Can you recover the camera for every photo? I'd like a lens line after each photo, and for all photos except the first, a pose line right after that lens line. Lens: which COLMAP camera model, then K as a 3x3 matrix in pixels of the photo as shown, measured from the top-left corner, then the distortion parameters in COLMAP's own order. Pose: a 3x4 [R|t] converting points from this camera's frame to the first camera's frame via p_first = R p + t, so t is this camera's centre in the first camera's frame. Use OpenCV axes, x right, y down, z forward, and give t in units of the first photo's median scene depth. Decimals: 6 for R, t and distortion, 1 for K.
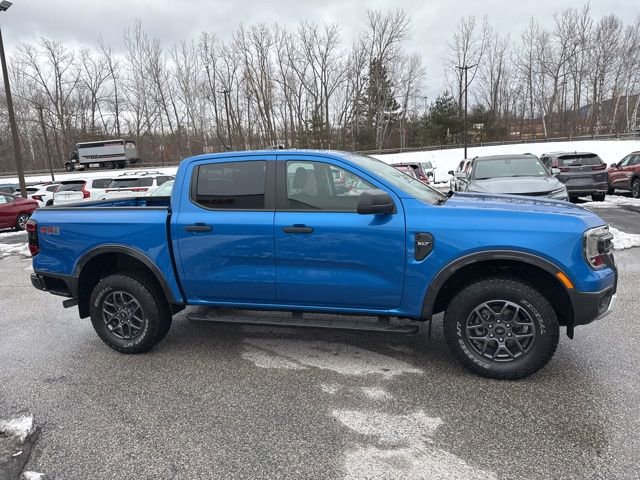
lens RADIAL K [[451.9, 0, 320.8], [0, 451.9, 248.3], [0, 0, 1]] dist [0.036216, -0.038418]
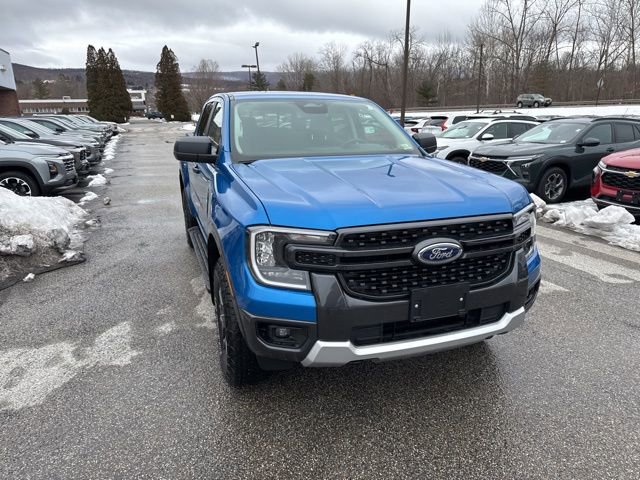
lens RADIAL K [[451.9, 0, 317.7], [0, 451.9, 240.1], [0, 0, 1]] dist [0.036216, -0.038418]
pose [[0.589784, 0.262233, -0.763799, 0.255431], [-0.172965, 0.964880, 0.197711, -0.036565], [0.788821, 0.015503, 0.614428, 0.143350]]
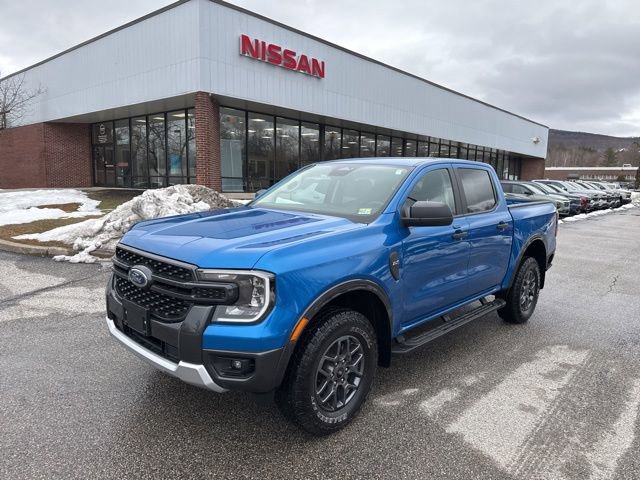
lens RADIAL K [[451.9, 0, 331.5], [0, 451.9, 244.1], [0, 0, 1]] dist [0.036216, -0.038418]
pose [[-0.445327, 0.174797, -0.878140, 0.296596], [-0.172416, 0.945662, 0.275674, -0.090902], [0.878611, 0.274170, -0.390991, 0.414003]]
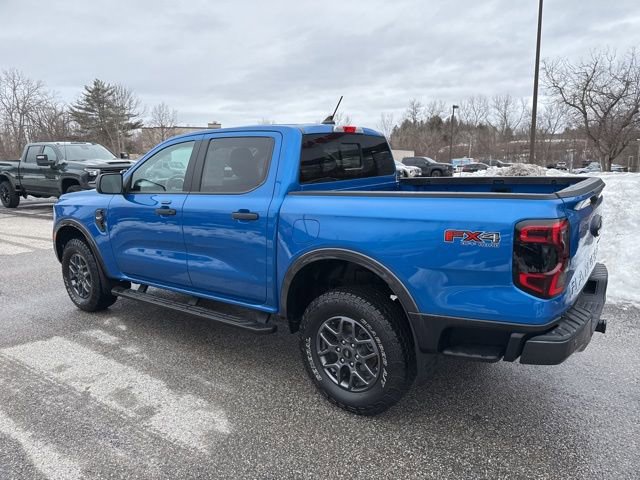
lens RADIAL K [[451.9, 0, 320.7], [0, 451.9, 236.6], [0, 0, 1]] dist [0.036216, -0.038418]
pose [[-0.932698, 0.012490, 0.360442, -0.161663], [0.137085, 0.936669, 0.322270, -0.092836], [-0.333590, 0.349992, -0.875342, 0.580164]]
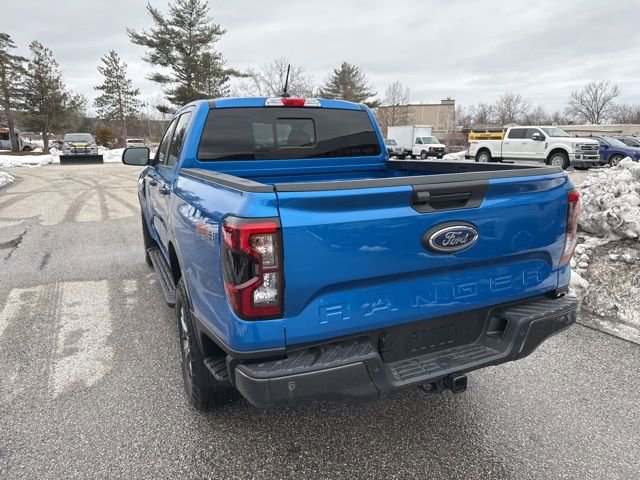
lens RADIAL K [[451.9, 0, 317.6], [0, 451.9, 242.2], [0, 0, 1]] dist [0.036216, -0.038418]
pose [[-0.640685, -0.108931, 0.760037, -0.274956], [0.189358, 0.936892, 0.293900, -0.063510], [-0.744087, 0.332216, -0.579626, 0.476467]]
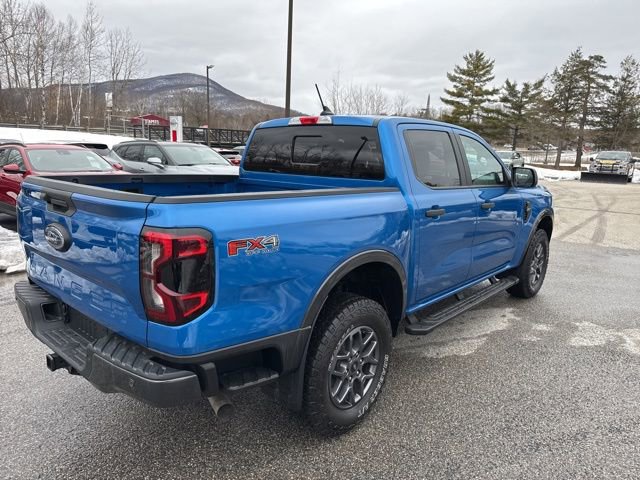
lens RADIAL K [[451.9, 0, 325.4], [0, 451.9, 240.3], [0, 0, 1]] dist [0.036216, -0.038418]
pose [[0.406969, -0.111777, 0.906577, -0.293757], [0.119282, 0.990489, 0.068577, -0.019872], [-0.905620, 0.080229, 0.416431, 0.232073]]
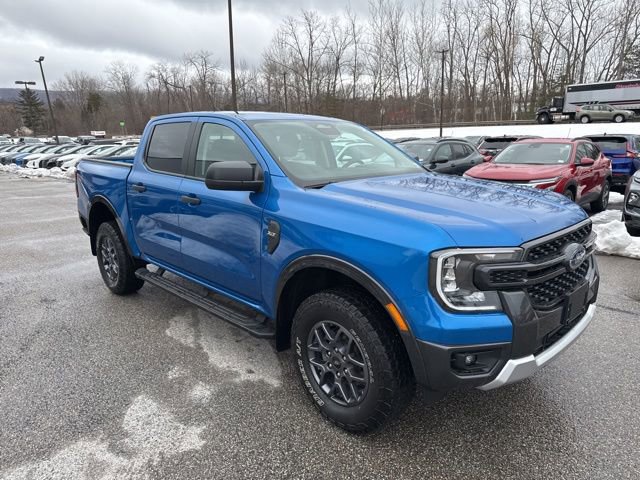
lens RADIAL K [[451.9, 0, 316.8], [0, 451.9, 244.4], [0, 0, 1]] dist [0.036216, -0.038418]
pose [[0.869361, 0.156265, -0.468820, 0.159692], [-0.124794, 0.987362, 0.097690, -0.018678], [0.478160, -0.026422, 0.877875, 0.077714]]
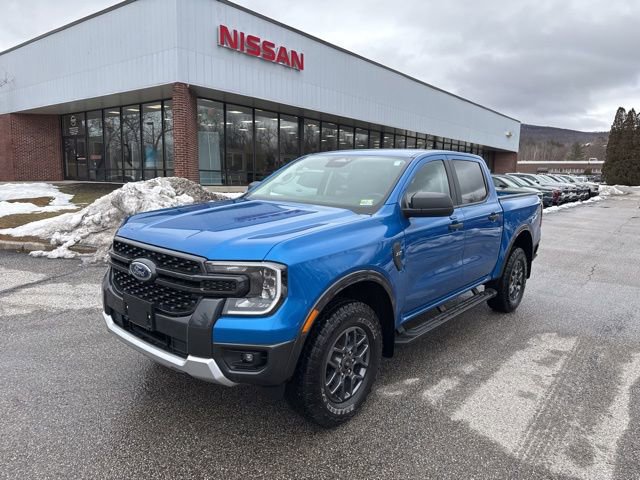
lens RADIAL K [[451.9, 0, 332.0], [0, 451.9, 241.2], [0, 0, 1]] dist [0.036216, -0.038418]
pose [[-0.393881, 0.184930, -0.900366, 0.301533], [-0.179582, 0.945191, 0.272698, -0.086942], [0.901448, 0.269100, -0.339083, 0.401528]]
